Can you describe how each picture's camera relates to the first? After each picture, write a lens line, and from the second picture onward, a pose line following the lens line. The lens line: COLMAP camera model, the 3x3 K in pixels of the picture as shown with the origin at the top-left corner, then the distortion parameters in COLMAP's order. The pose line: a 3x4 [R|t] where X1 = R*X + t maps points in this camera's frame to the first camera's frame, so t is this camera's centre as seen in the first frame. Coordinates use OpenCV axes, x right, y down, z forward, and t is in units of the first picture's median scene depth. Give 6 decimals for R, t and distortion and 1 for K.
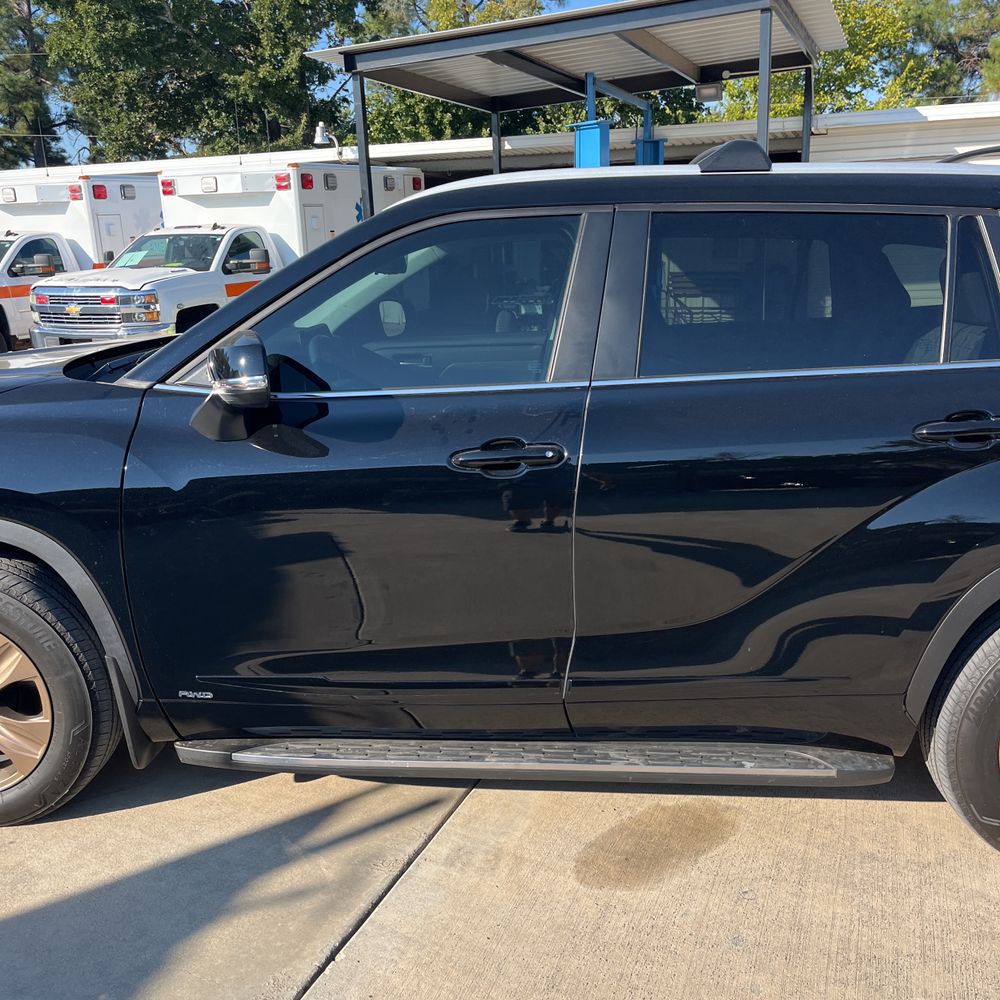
lens RADIAL K [[1005.8, 0, 482.2], [0, 1005.8, 503.4], [0, 0, 1]] dist [0.055062, -0.076500]
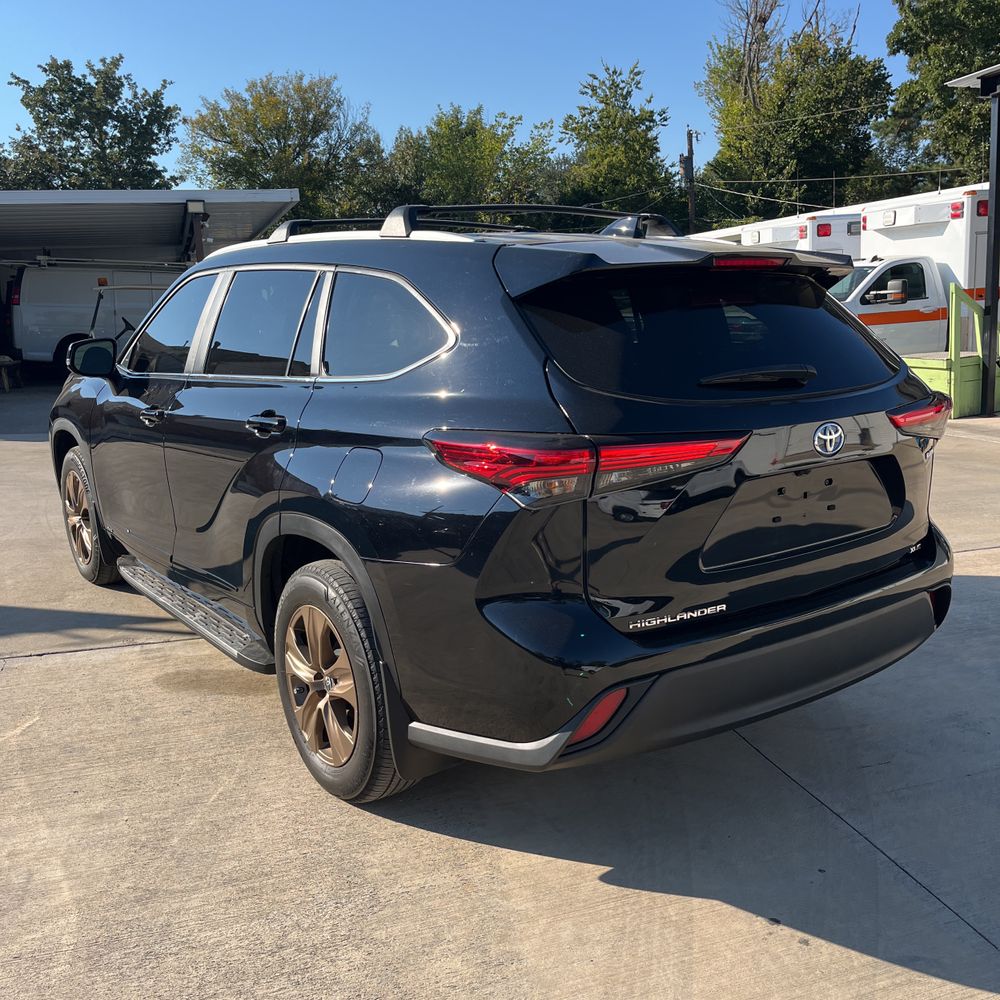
lens RADIAL K [[1011.9, 0, 494.8], [0, 1011.9, 479.4], [0, 0, 1]] dist [0.052070, -0.049174]
pose [[0.624347, 0.136470, -0.769134, 0.313737], [-0.175102, 0.984015, 0.032457, -0.017093], [0.761269, 0.114412, 0.638263, 0.062492]]
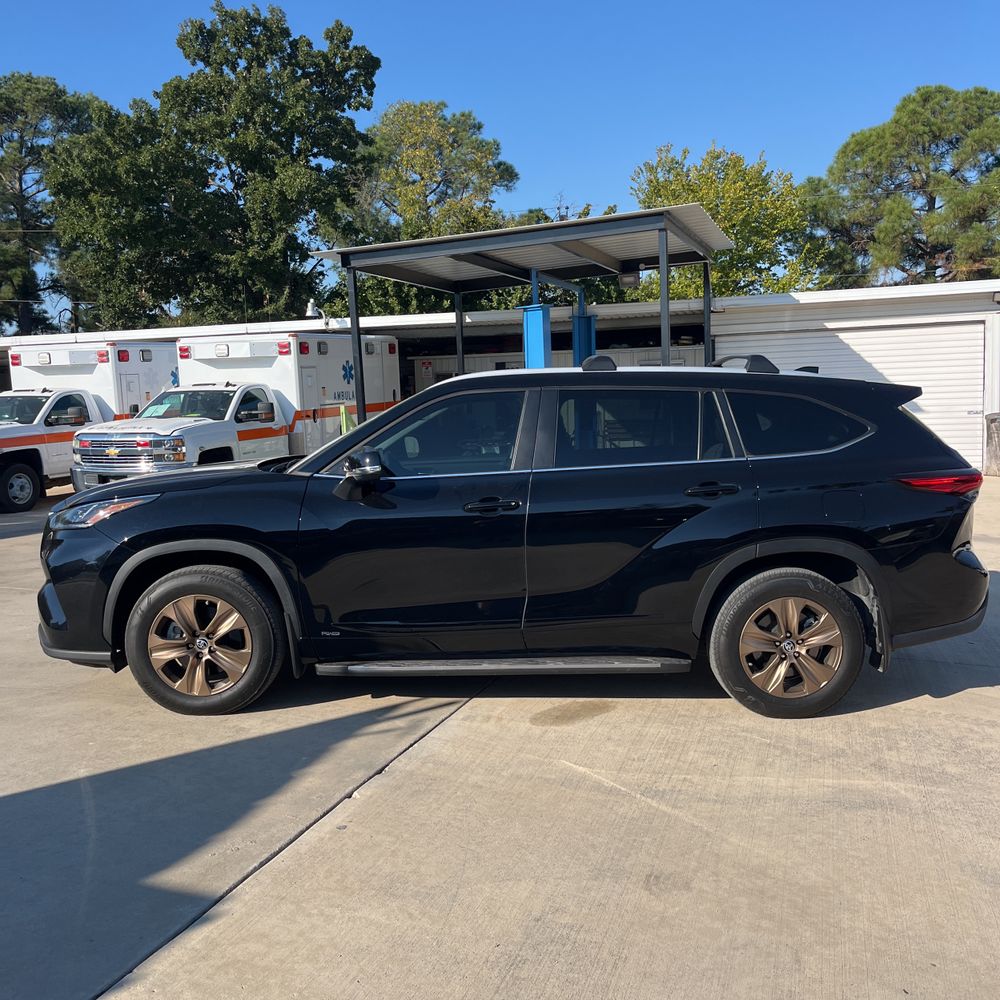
lens RADIAL K [[1011.9, 0, 494.8], [0, 1011.9, 479.4], [0, 0, 1]] dist [0.052070, -0.049174]
pose [[0.998321, -0.007162, 0.057477, -0.015742], [0.016656, 0.985910, -0.166448, 0.043901], [-0.055475, 0.167126, 0.984374, -0.186089]]
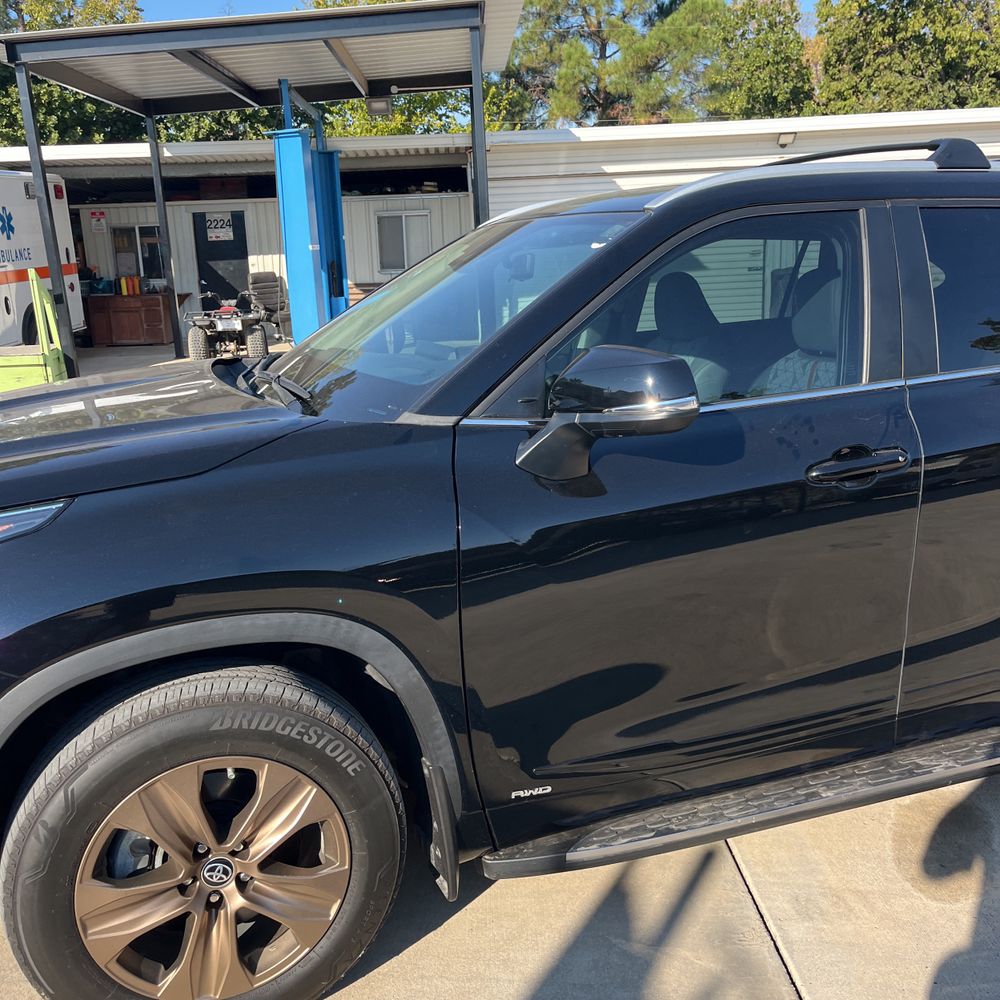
lens RADIAL K [[1010.5, 0, 475.4], [0, 1010.5, 494.8], [0, 0, 1]] dist [0.061039, -0.095883]
pose [[0.917191, -0.102779, 0.384964, -0.119734], [0.111582, 0.993755, -0.000531, -0.010633], [-0.382505, 0.043442, 0.922931, 0.047982]]
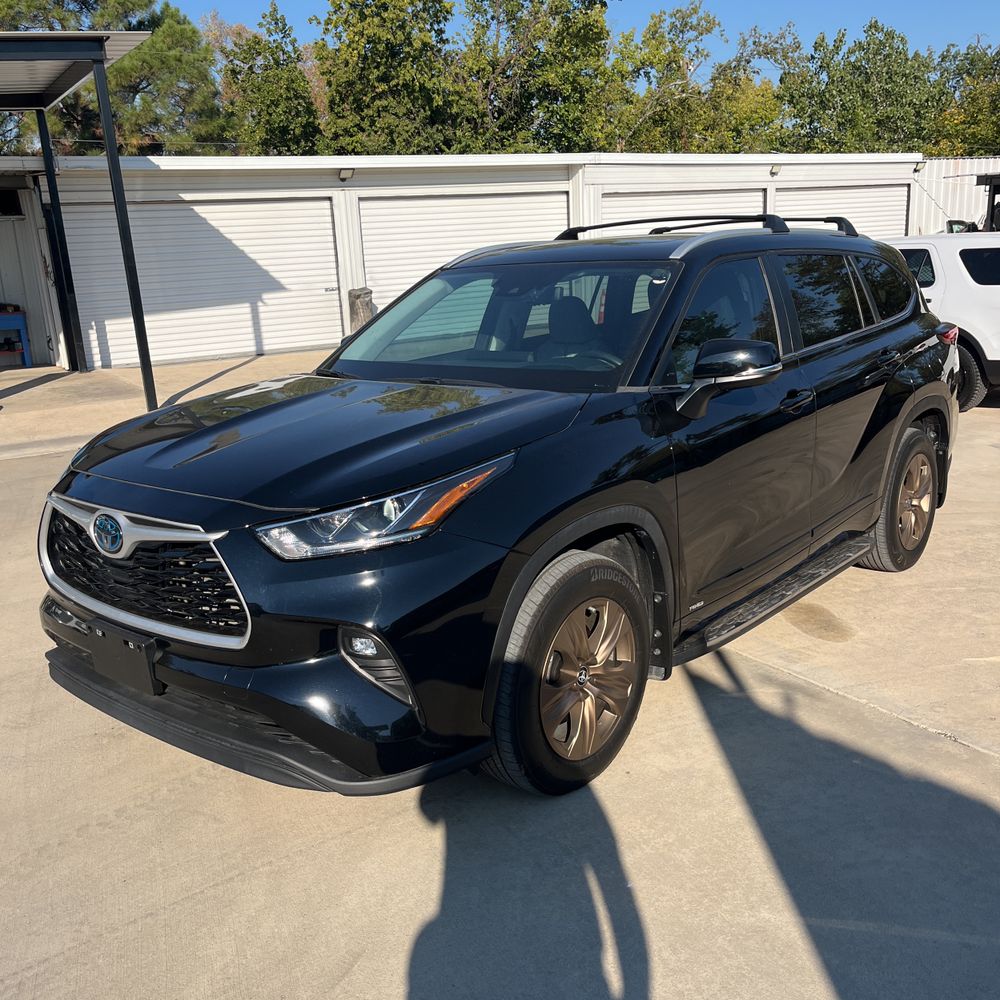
lens RADIAL K [[1019.5, 0, 500.0], [0, 1019.5, 500.0], [0, 0, 1]] dist [0.052325, -0.056087]
pose [[0.581792, -0.201844, 0.787894, -0.294265], [0.231622, 0.969722, 0.077393, -0.023967], [-0.779660, 0.137467, 0.610928, 0.065010]]
